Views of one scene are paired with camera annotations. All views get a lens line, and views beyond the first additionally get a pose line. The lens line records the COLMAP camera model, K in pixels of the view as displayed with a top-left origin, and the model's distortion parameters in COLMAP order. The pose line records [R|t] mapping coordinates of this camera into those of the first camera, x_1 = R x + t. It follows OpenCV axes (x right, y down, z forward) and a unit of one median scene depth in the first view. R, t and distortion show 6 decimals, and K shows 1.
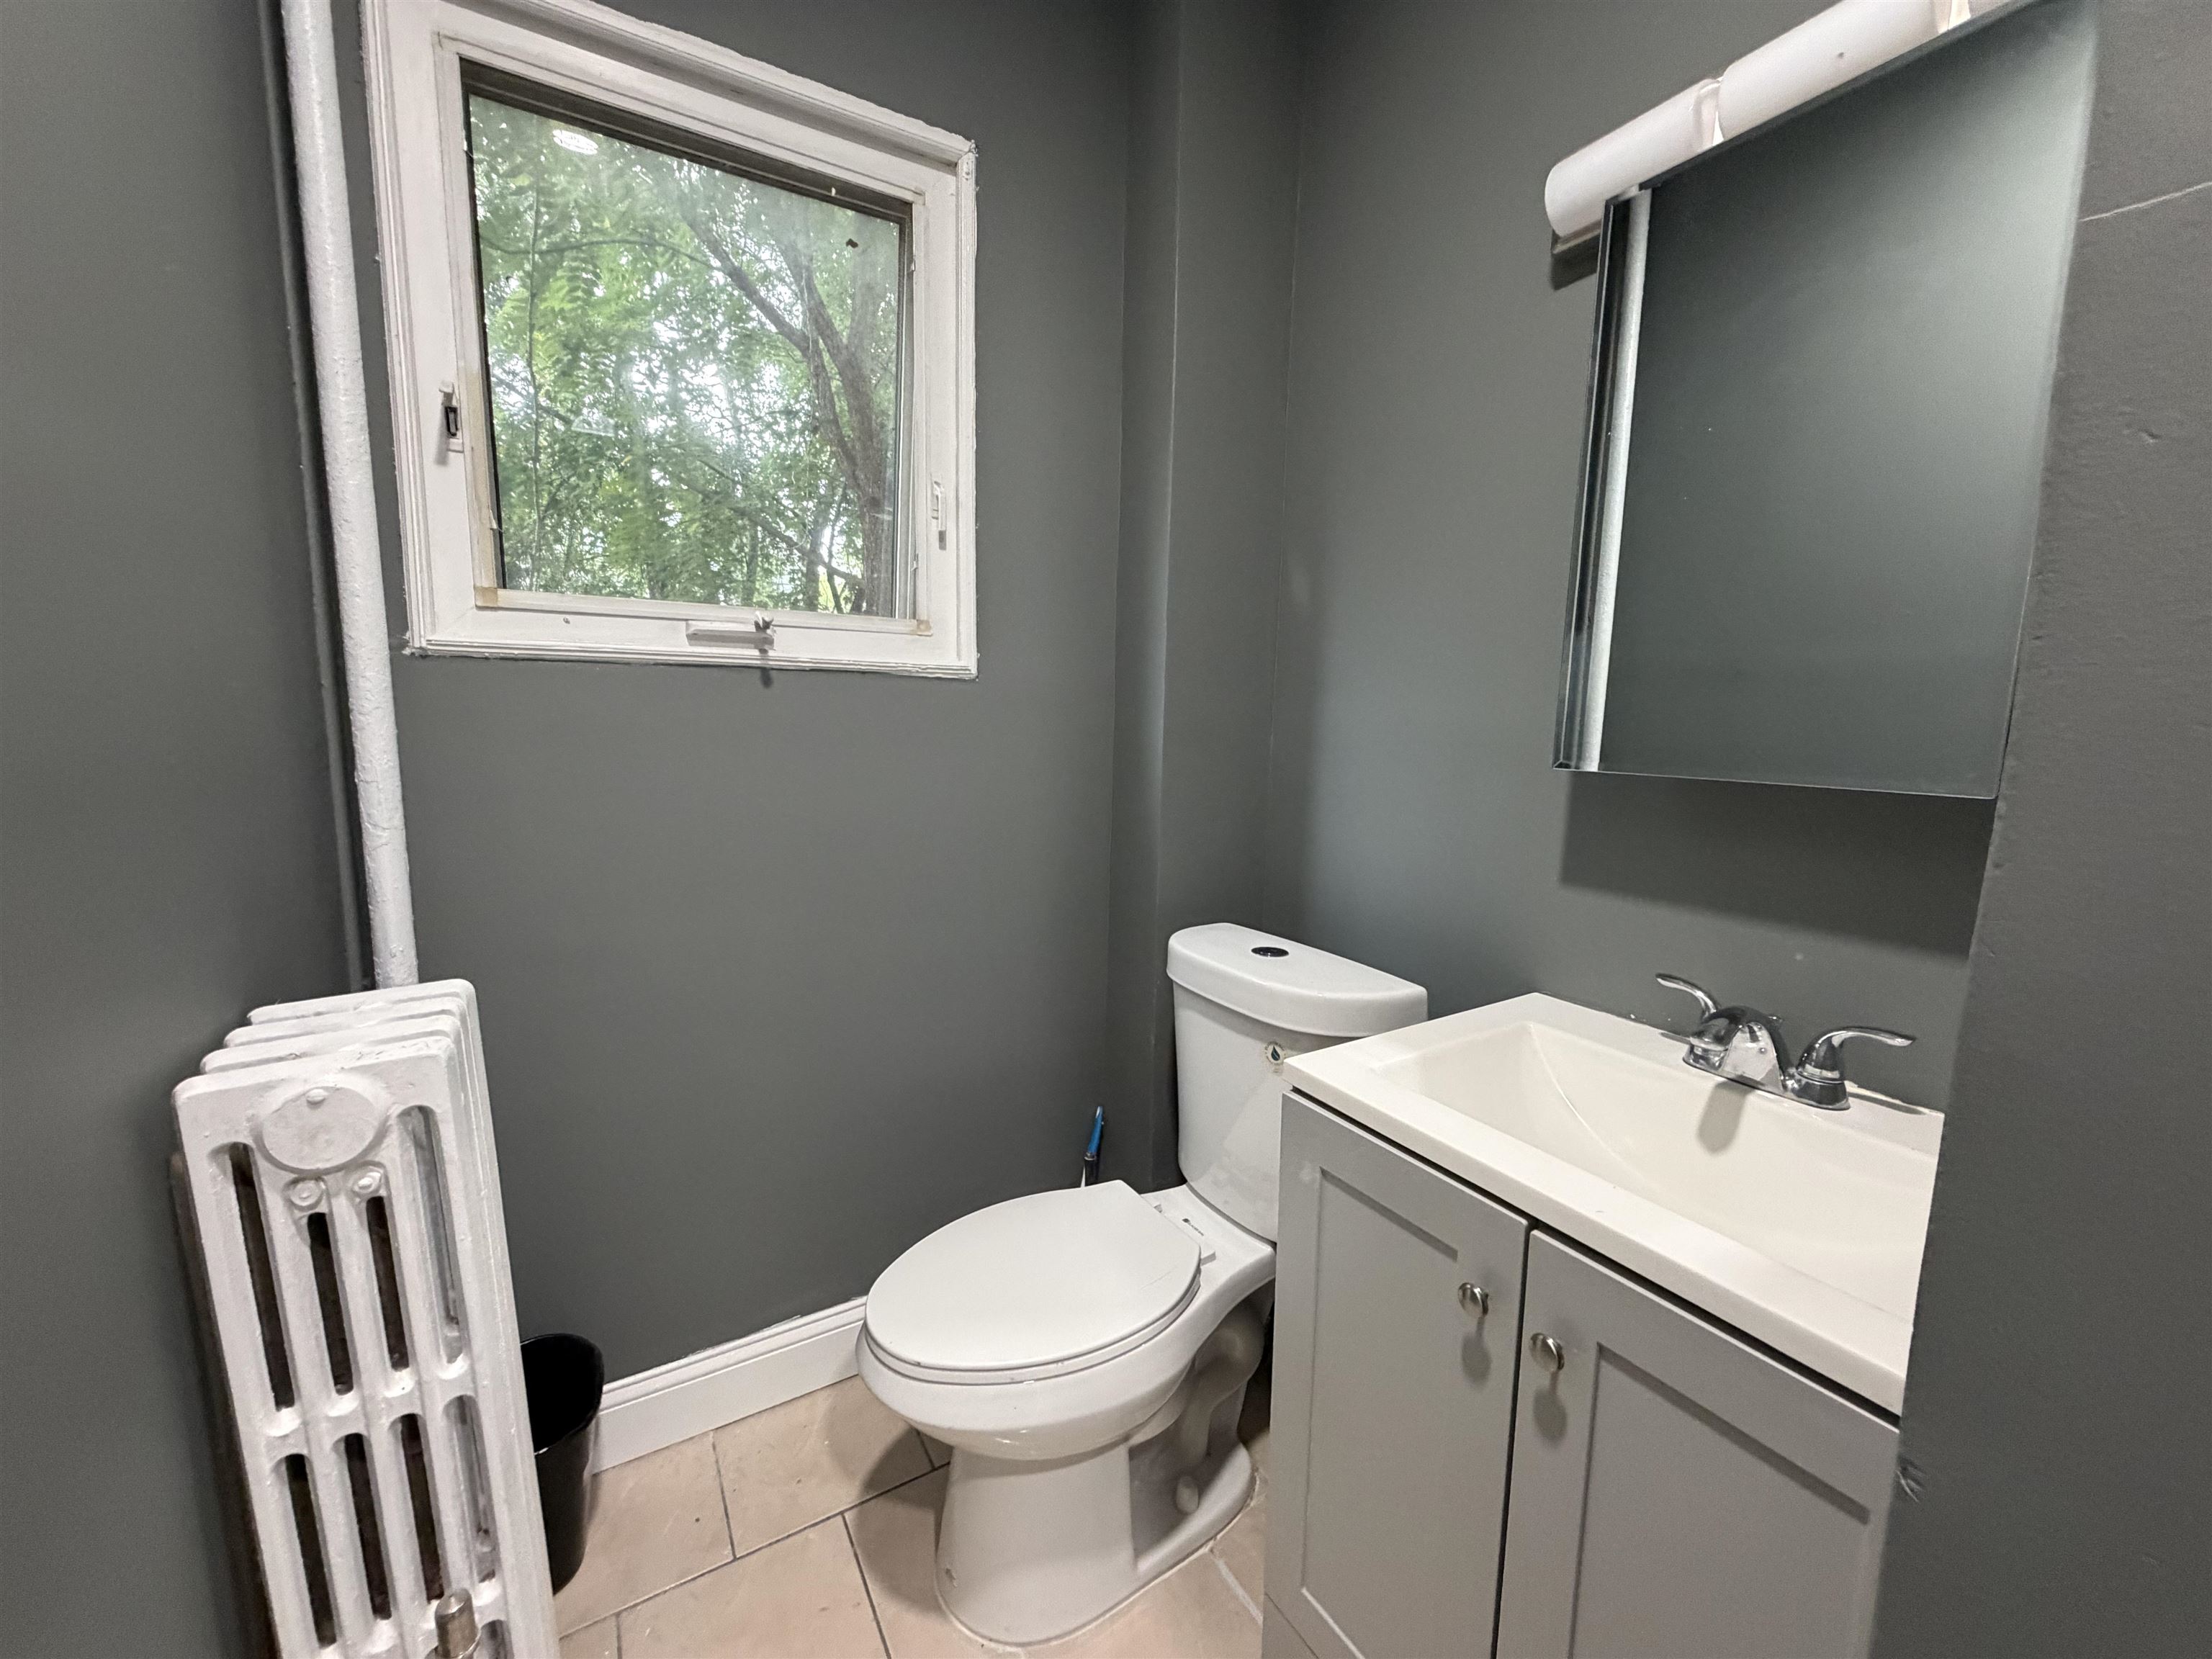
lens RADIAL K [[878.1, 0, 1099.0], [0, 878.1, 832.2], [0, 0, 1]] dist [0.000270, 0.000195]
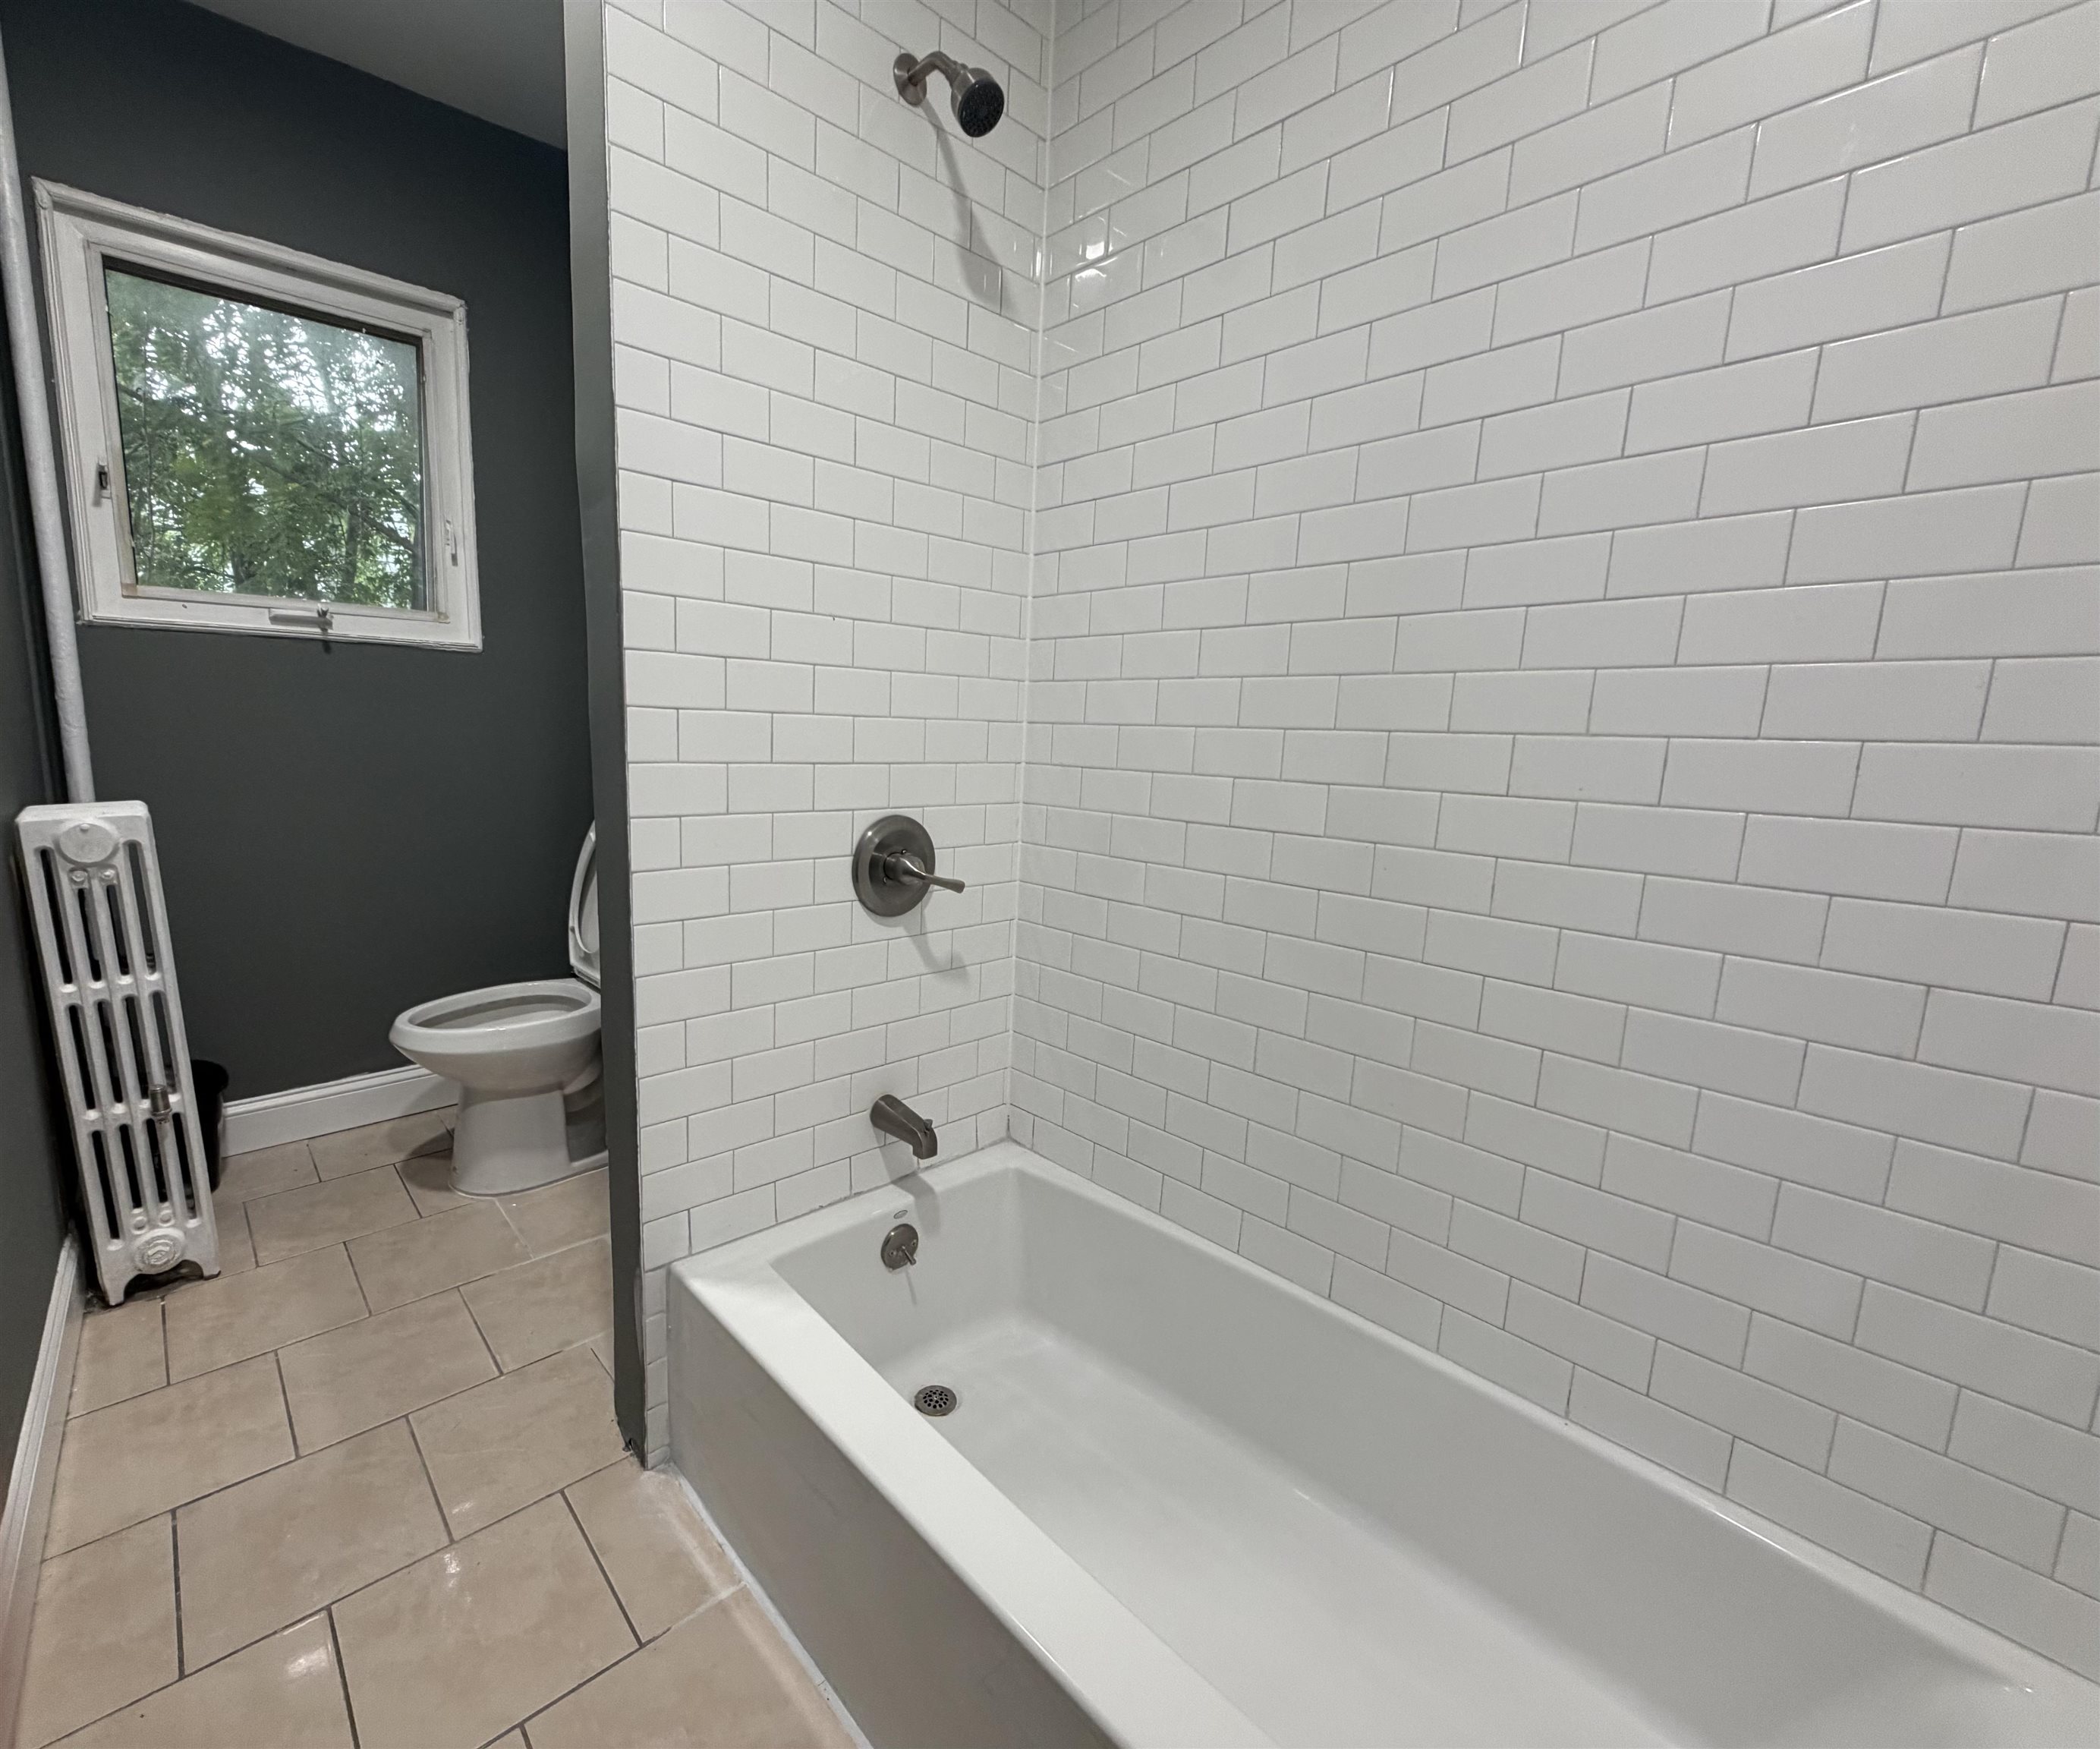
lens RADIAL K [[1086.7, 0, 1045.3], [0, 1086.7, 924.5], [0, 0, 1]] dist [0.000653, -0.000494]
pose [[0.986362, -0.013652, 0.164022, 0.599357], [0.007078, 0.999150, 0.040601, 0.266183], [-0.164437, -0.038887, 0.985621, -1.218103]]
